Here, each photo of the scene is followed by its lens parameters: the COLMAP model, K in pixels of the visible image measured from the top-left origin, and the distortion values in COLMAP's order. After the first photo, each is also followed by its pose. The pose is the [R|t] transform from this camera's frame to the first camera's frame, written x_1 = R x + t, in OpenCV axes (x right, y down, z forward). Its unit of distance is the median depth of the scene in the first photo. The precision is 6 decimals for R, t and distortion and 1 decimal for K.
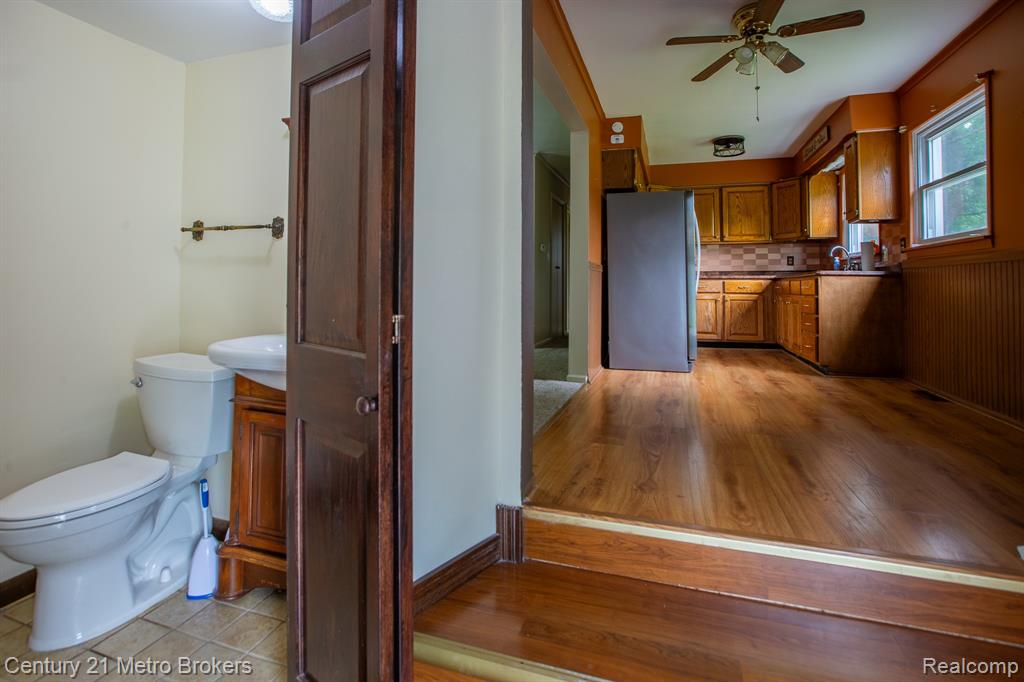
lens RADIAL K [[496.5, 0, 500.4], [0, 496.5, 257.1], [0, 0, 1]] dist [-0.045223, 0.000364]
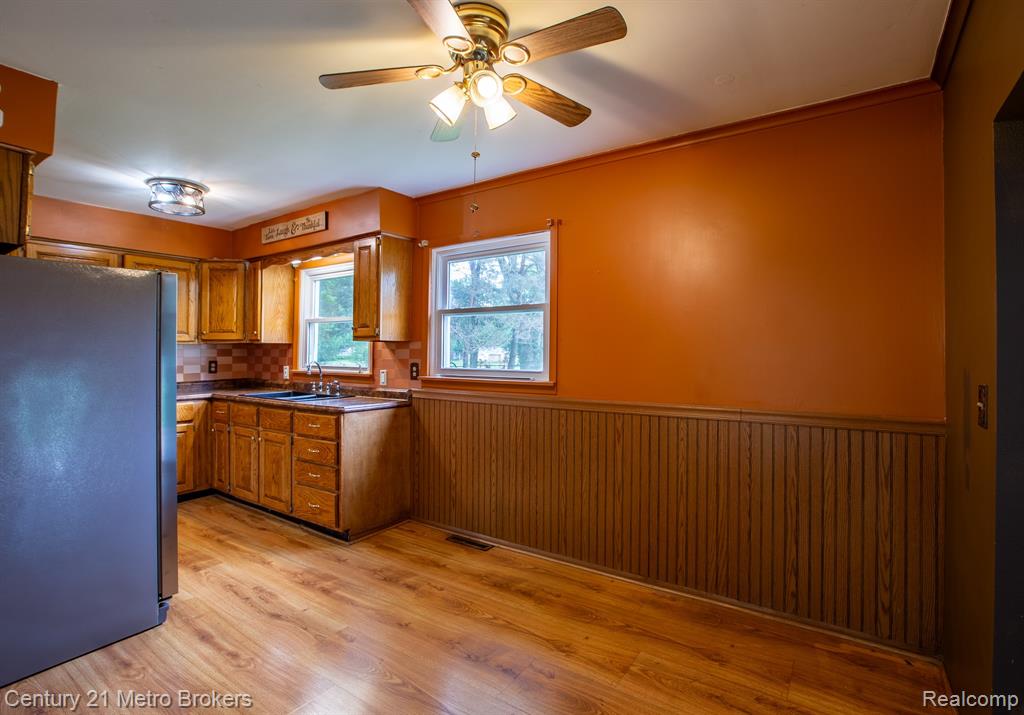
lens RADIAL K [[498.8, 0, 510.8], [0, 498.8, 340.8], [0, 0, 1]] dist [-0.029374, 0.000516]
pose [[0.272750, 0.007723, 0.962054, -0.016033], [-0.051170, 0.998669, 0.006491, -0.092759], [-0.960723, -0.050999, 0.272782, 0.543727]]
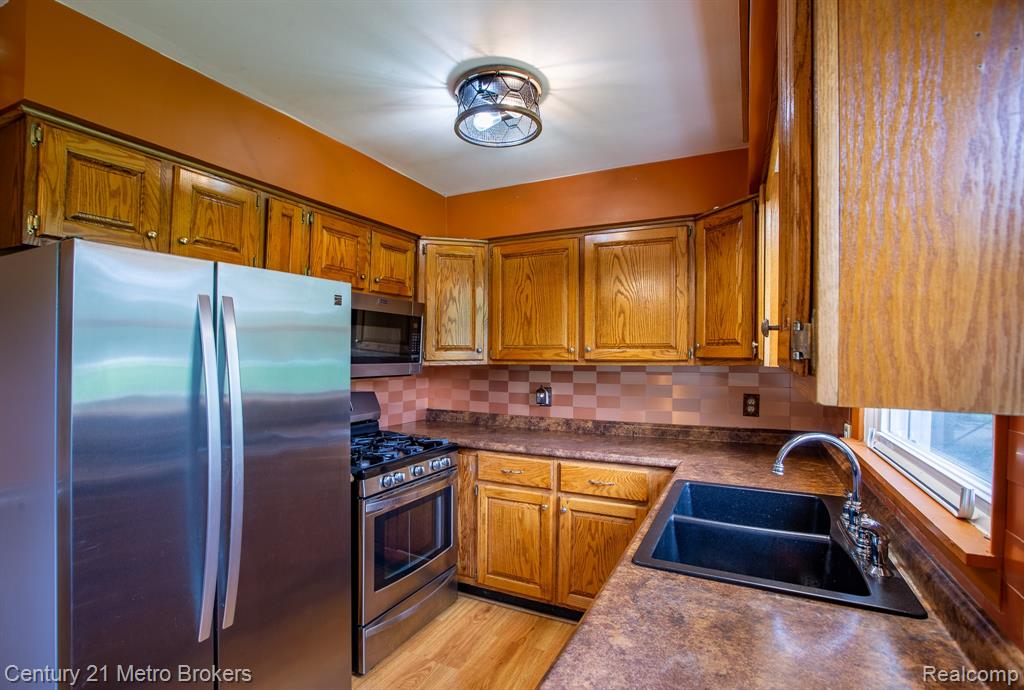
lens RADIAL K [[487.2, 0, 490.4], [0, 487.2, 347.2], [0, 0, 1]] dist [-0.048054, 0.000052]
pose [[0.987100, -0.007758, -0.159917, 0.670495], [0.015145, 0.998871, 0.045027, -0.096967], [0.159387, -0.046868, 0.986103, 0.858463]]
